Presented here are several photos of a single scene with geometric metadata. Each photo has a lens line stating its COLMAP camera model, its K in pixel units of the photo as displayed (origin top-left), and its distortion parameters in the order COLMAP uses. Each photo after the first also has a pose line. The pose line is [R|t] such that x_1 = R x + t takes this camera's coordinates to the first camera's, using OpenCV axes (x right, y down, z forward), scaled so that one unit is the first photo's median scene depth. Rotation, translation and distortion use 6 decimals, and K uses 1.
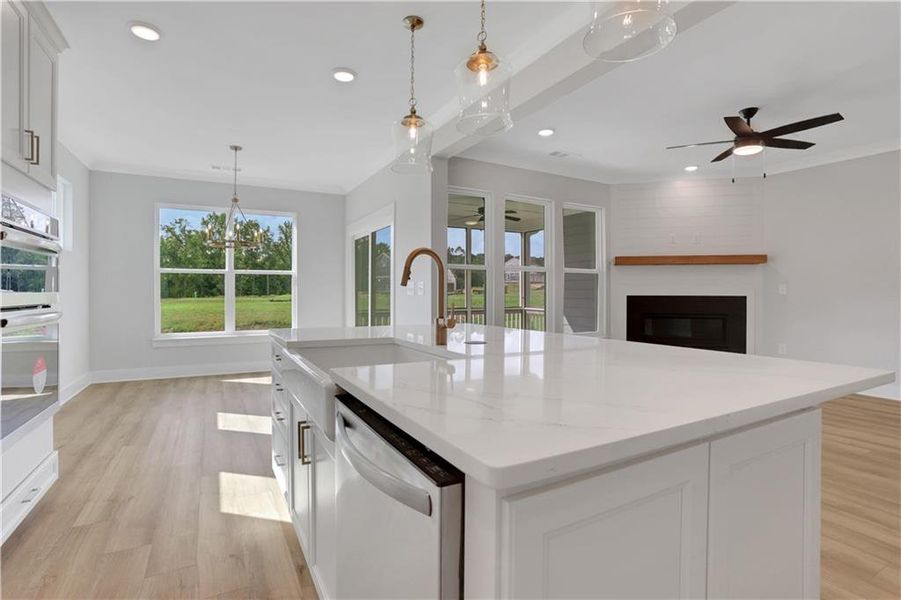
lens RADIAL K [[428.1, 0, 441.5], [0, 428.1, 295.0], [0, 0, 1]] dist [-0.041476, 0.009968]
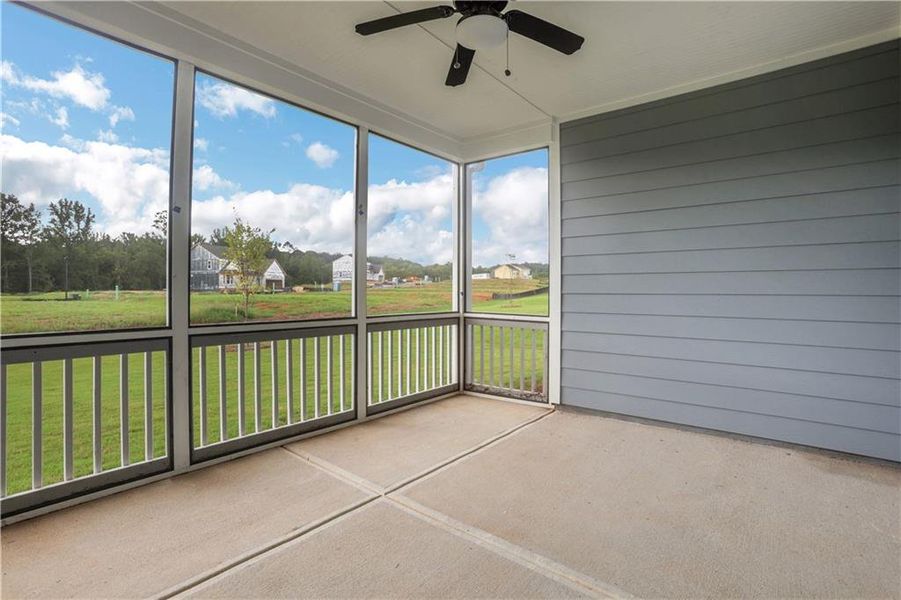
lens RADIAL K [[428.1, 0, 433.5], [0, 428.1, 288.8], [0, 0, 1]] dist [-0.041476, 0.009968]
pose [[0.931059, 0.007239, 0.364798, -0.020552], [-0.003186, 0.999926, -0.011710, 0.006959], [-0.364856, 0.009740, 0.931013, 0.546046]]
